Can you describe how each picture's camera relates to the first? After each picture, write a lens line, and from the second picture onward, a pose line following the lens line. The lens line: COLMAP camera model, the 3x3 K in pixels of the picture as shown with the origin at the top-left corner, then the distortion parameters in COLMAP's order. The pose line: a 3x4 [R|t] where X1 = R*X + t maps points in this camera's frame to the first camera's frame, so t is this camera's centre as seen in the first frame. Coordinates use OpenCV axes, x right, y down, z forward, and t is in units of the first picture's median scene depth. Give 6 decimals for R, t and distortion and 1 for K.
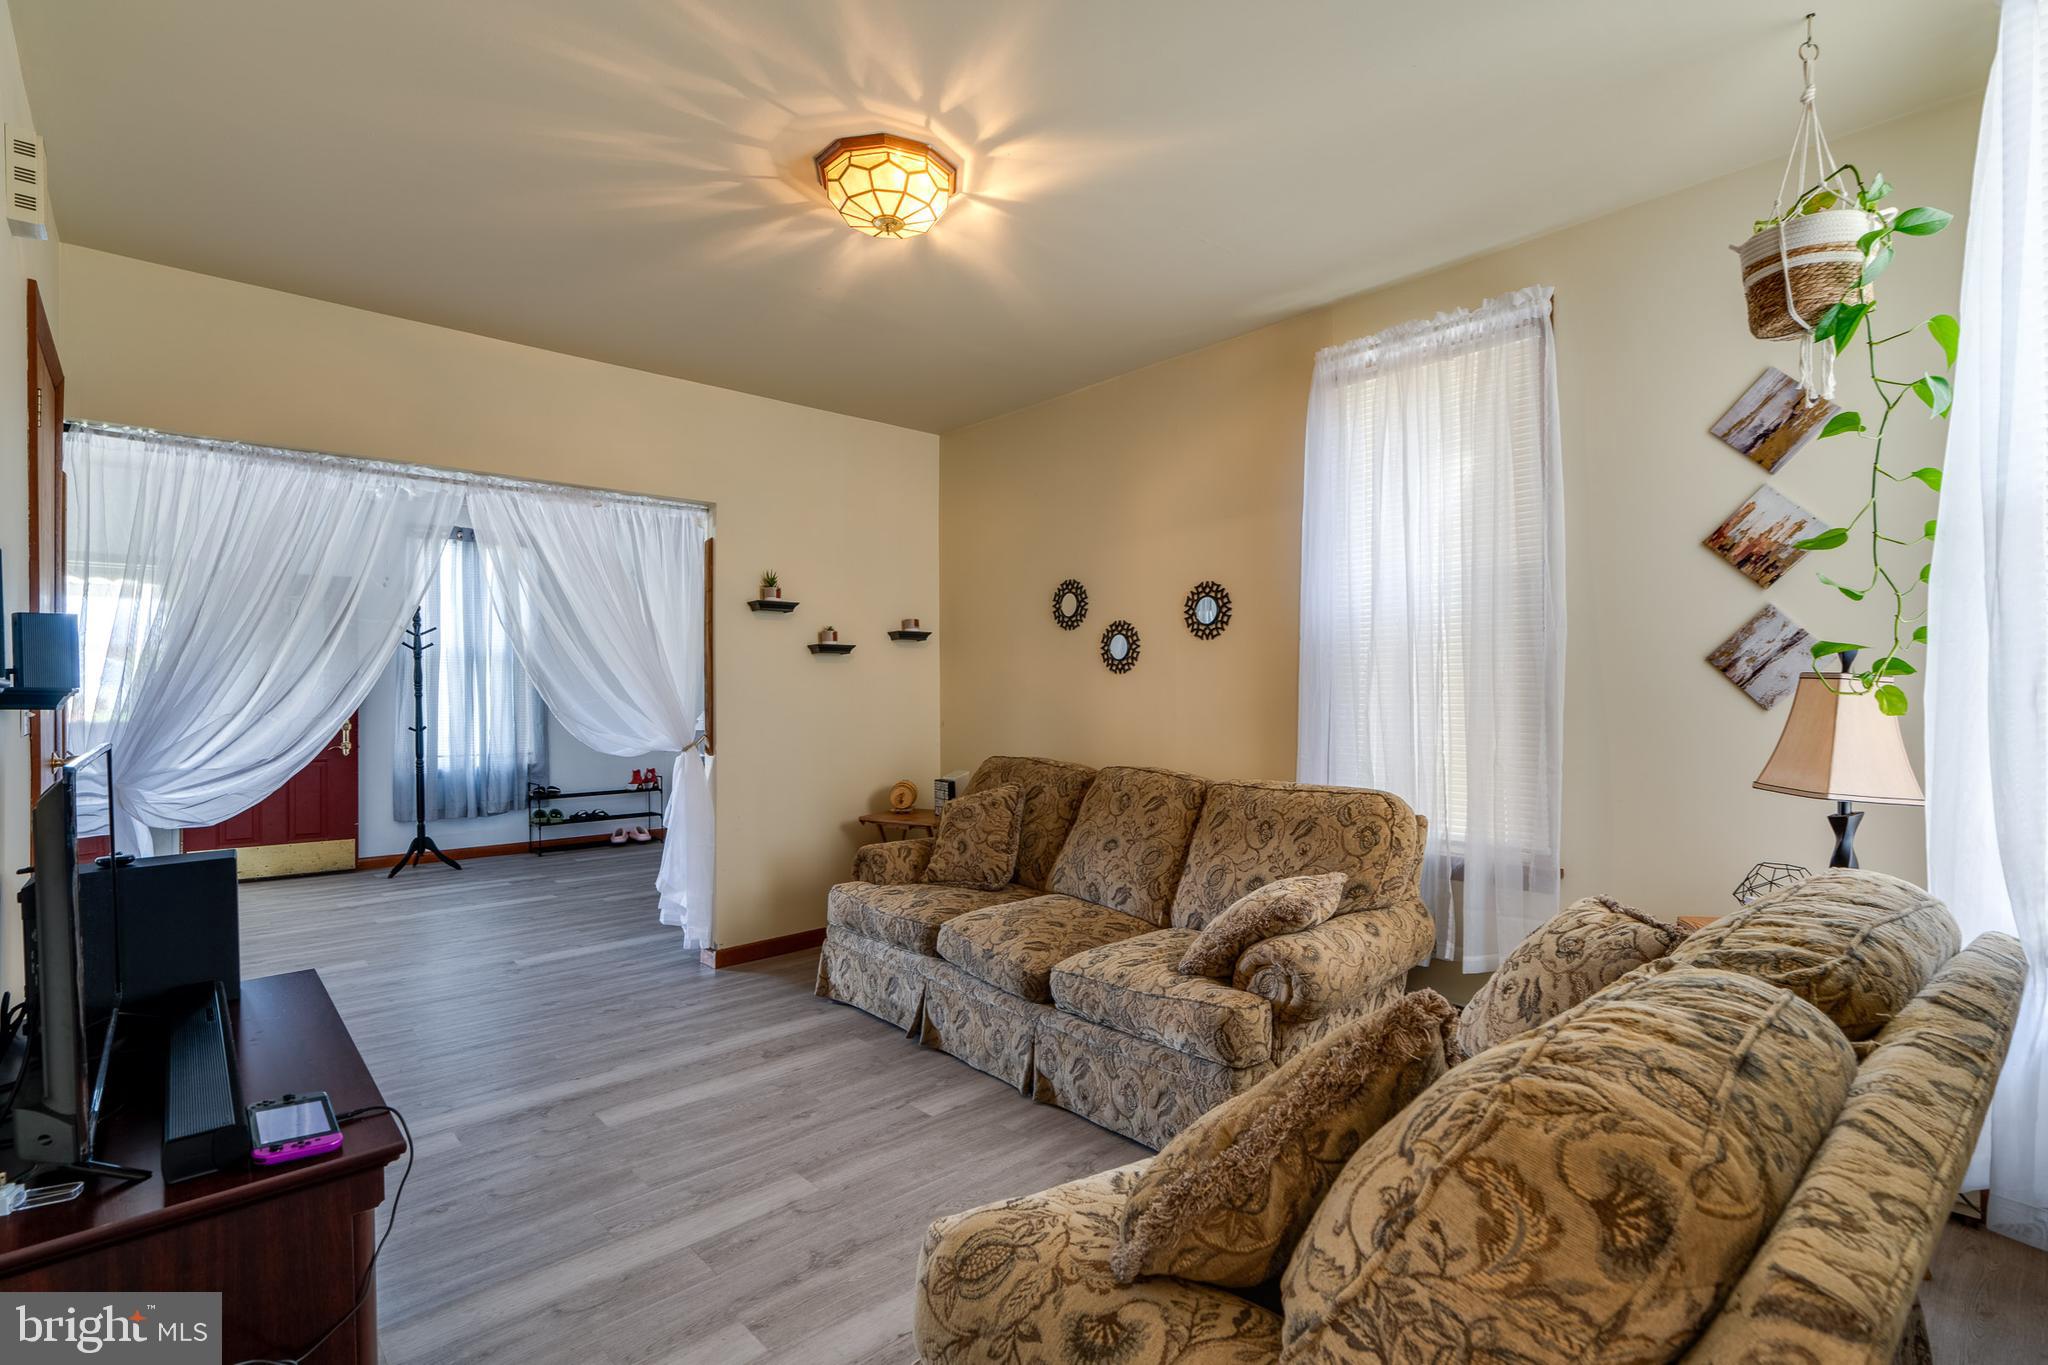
lens RADIAL K [[932.5, 0, 1027.7], [0, 932.5, 685.4], [0, 0, 1]] dist [-0.005016, -0.000126]
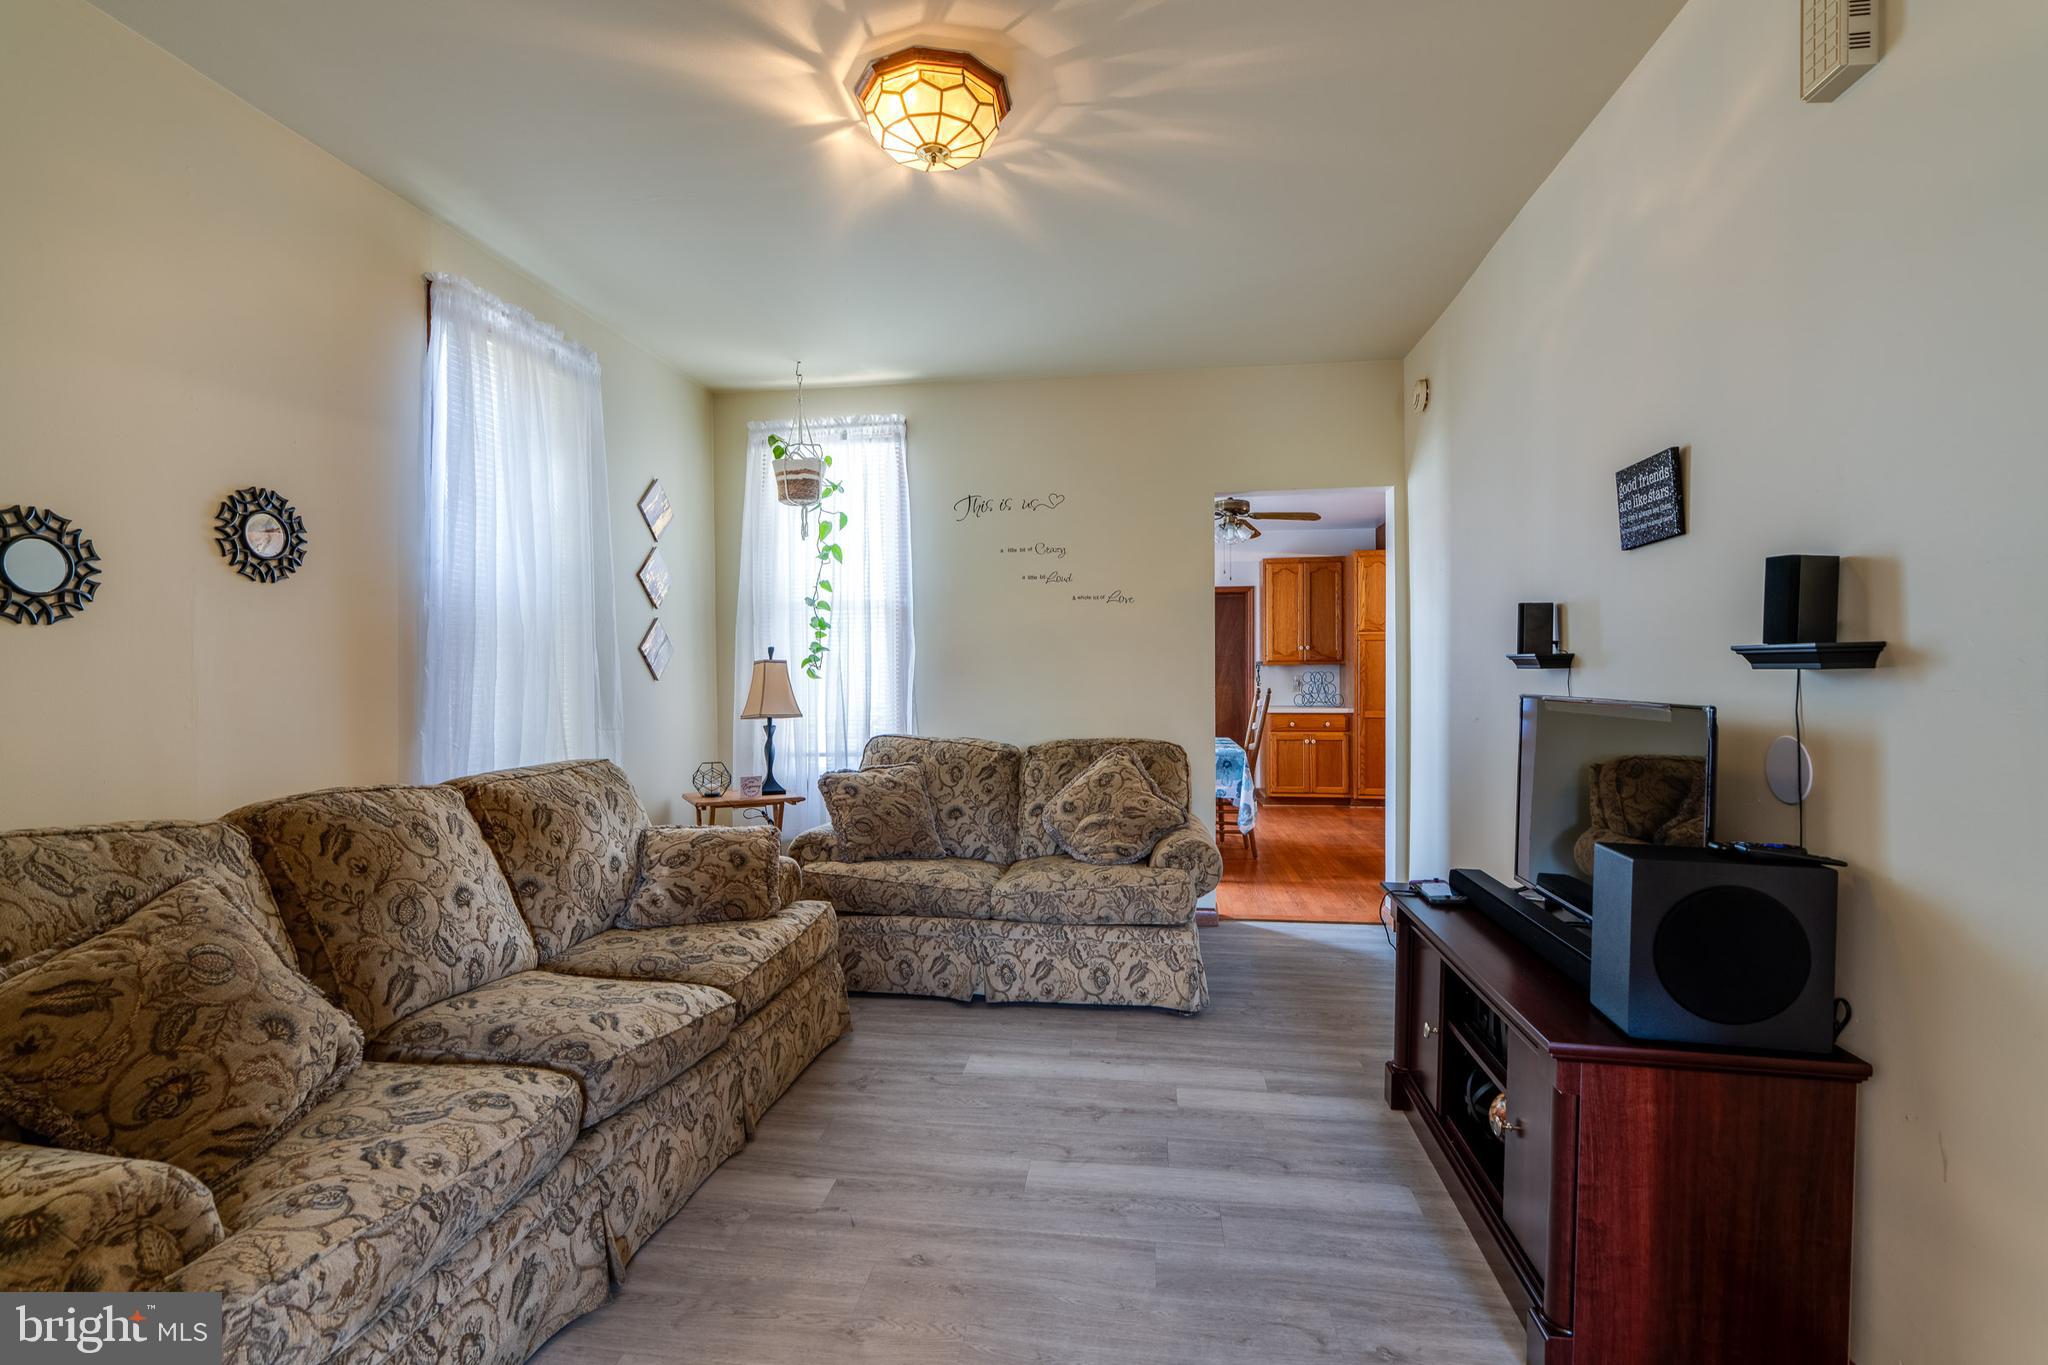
lens RADIAL K [[932.5, 0, 1027.7], [0, 932.5, 685.4], [0, 0, 1]] dist [-0.005016, -0.000126]
pose [[-0.637369, -0.003676, 0.770550, -0.944824], [0.001444, 0.999981, 0.005965, 0.022214], [-0.770557, 0.004915, -0.637352, 1.562364]]
